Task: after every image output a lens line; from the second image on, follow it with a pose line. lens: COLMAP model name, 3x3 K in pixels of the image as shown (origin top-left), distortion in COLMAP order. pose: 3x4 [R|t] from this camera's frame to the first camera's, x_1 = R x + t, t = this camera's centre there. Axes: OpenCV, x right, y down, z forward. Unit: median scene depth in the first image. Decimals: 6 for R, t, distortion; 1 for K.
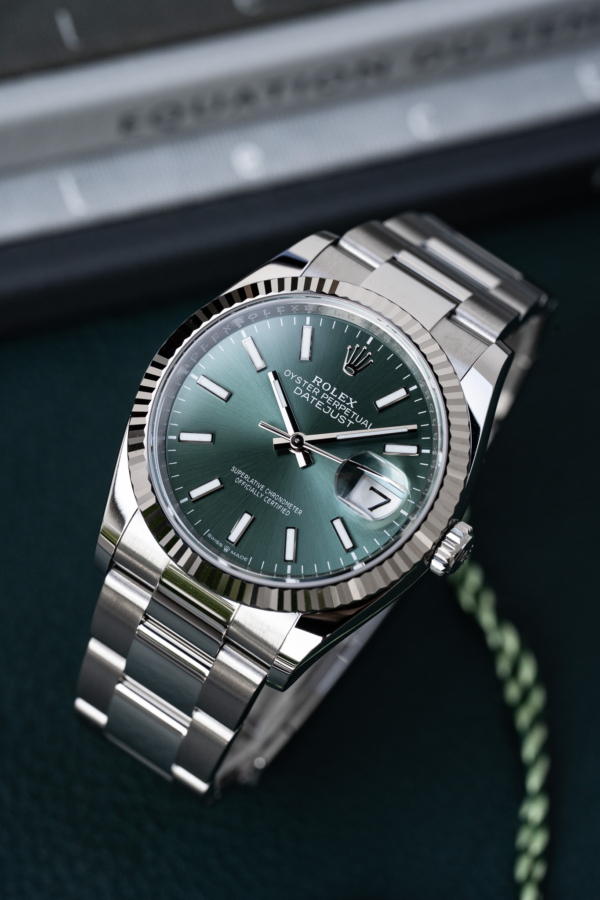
lens RADIAL K [[4209.9, 0, 300.4], [0, 4209.9, 455.5], [0, 0, 1]] dist [1.467260, 0.000000]
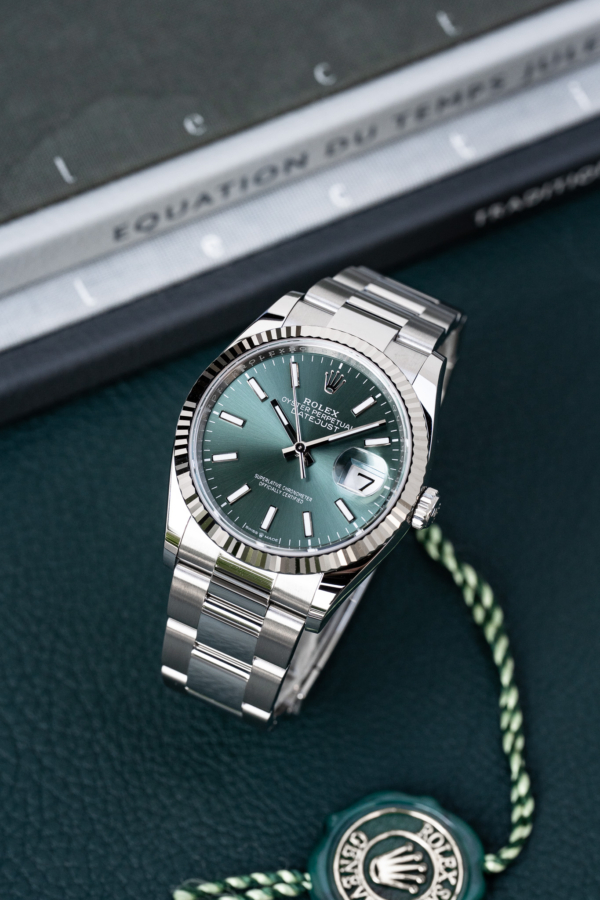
lens RADIAL K [[4209.9, 0, 324.2], [0, 4209.9, 454.8], [0, 0, 1]] dist [1.467260, 0.000000]
pose [[0.986608, -0.157778, 0.041350, -0.048656], [0.158163, 0.987393, -0.006198, 0.008230], [-0.039851, 0.012655, 0.999126, -0.342841]]
